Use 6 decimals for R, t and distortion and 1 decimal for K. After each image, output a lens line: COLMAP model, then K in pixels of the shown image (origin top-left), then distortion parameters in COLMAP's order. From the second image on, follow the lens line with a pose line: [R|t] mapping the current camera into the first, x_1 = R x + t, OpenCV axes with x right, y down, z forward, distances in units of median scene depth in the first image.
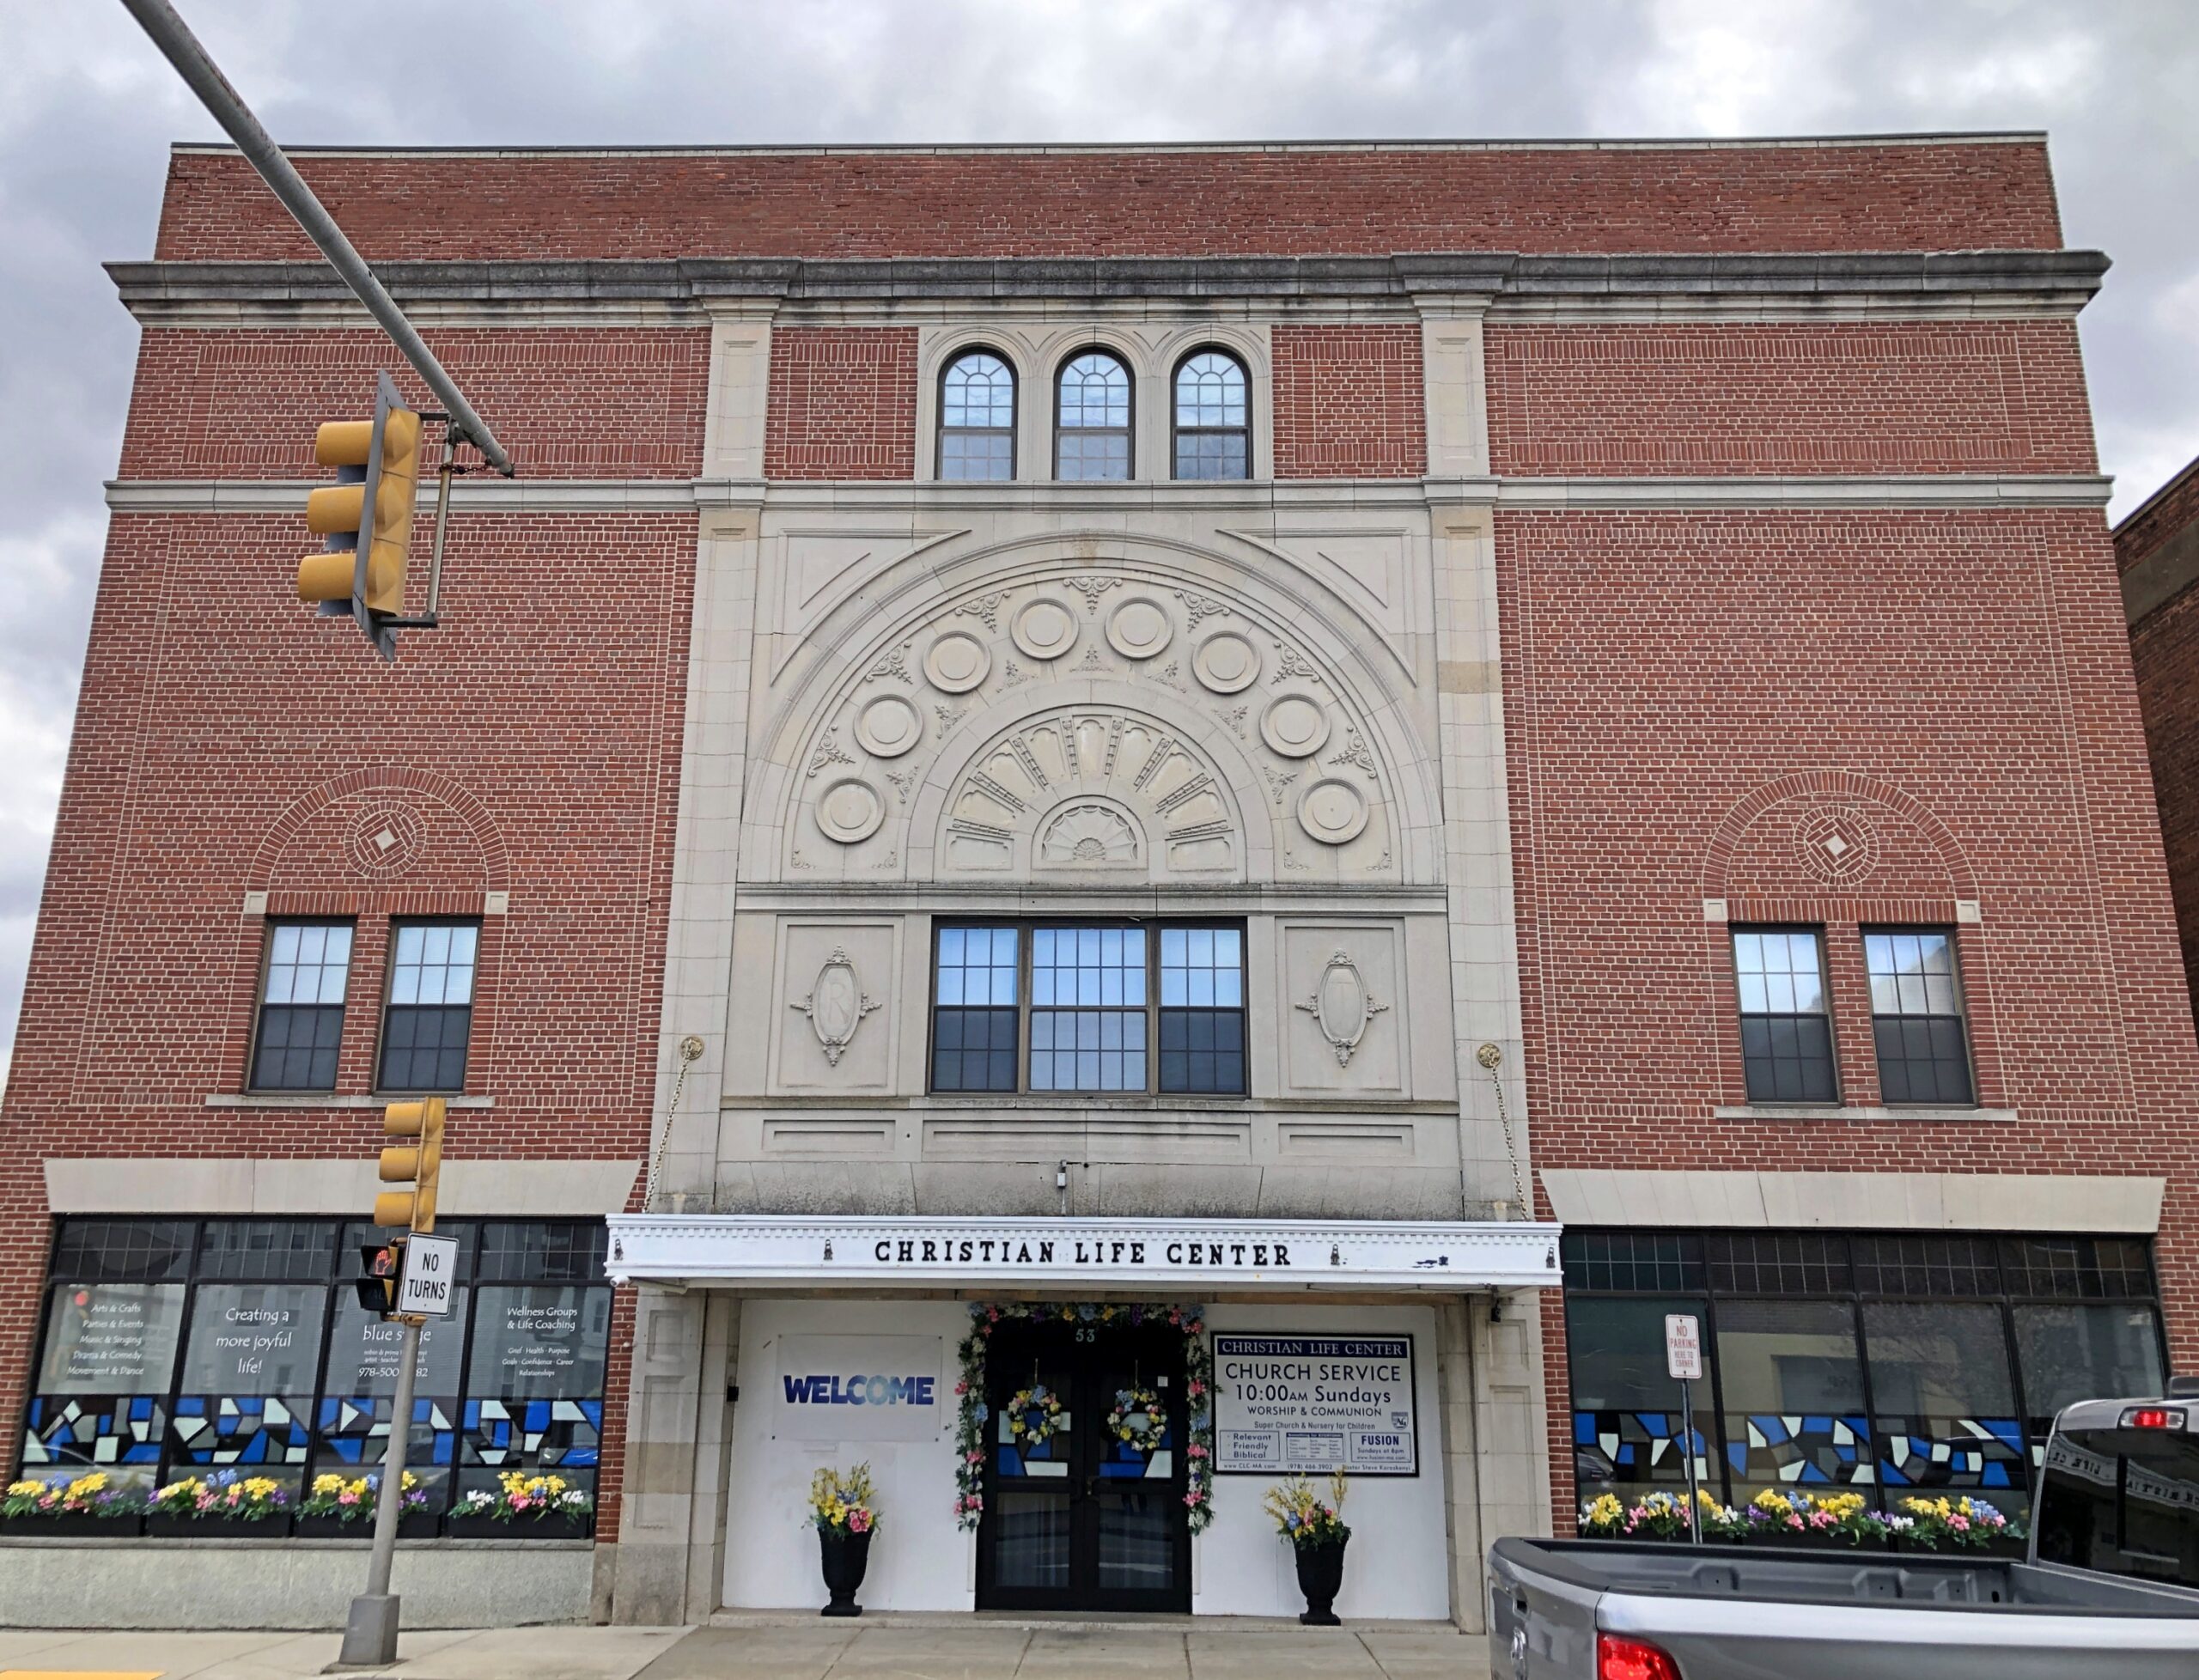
lens RADIAL K [[1868.6, 0, 1097.9], [0, 1868.6, 830.8], [0, 0, 1]] dist [0.004130, 0.002538]
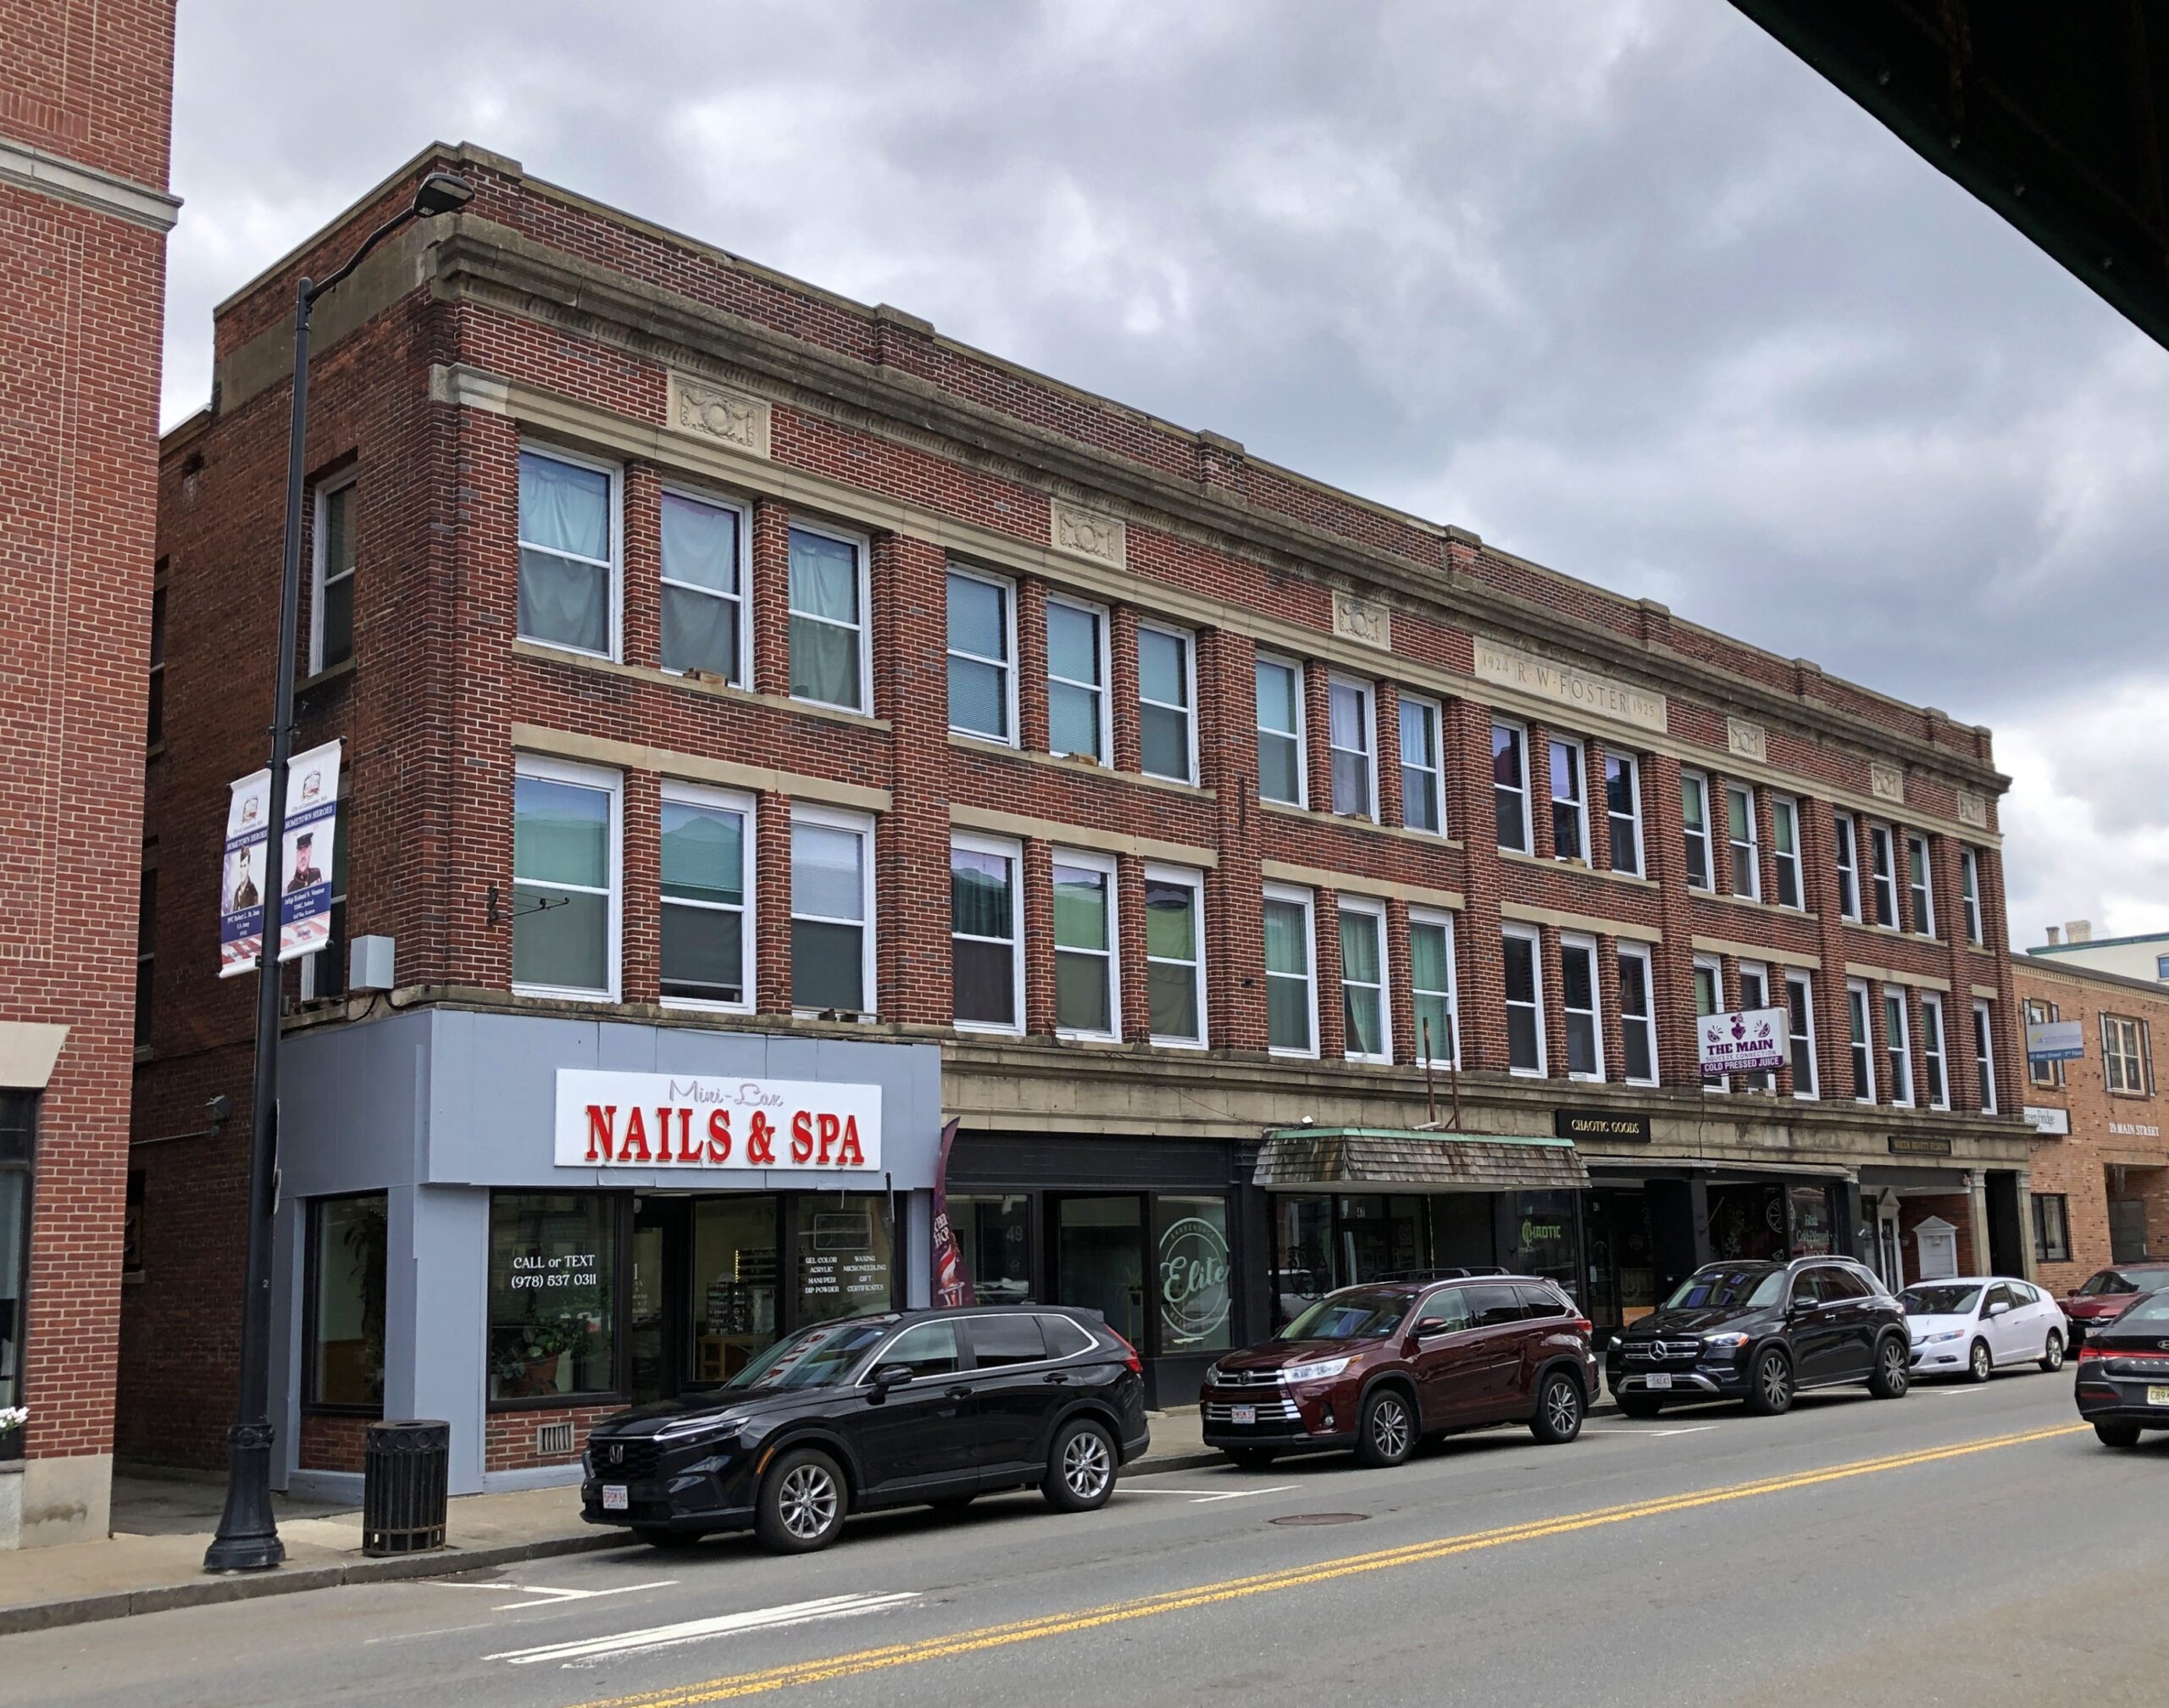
lens RADIAL K [[2138.2, 0, 1097.9], [0, 2138.2, 992.3], [0, 0, 1]] dist [0.017420, 0.000000]
pose [[0.693640, 0.061403, 0.717700, 0.184646], [-0.176922, 0.980362, 0.087116, 0.000483], [-0.698257, -0.187404, 0.690881, -0.008650]]
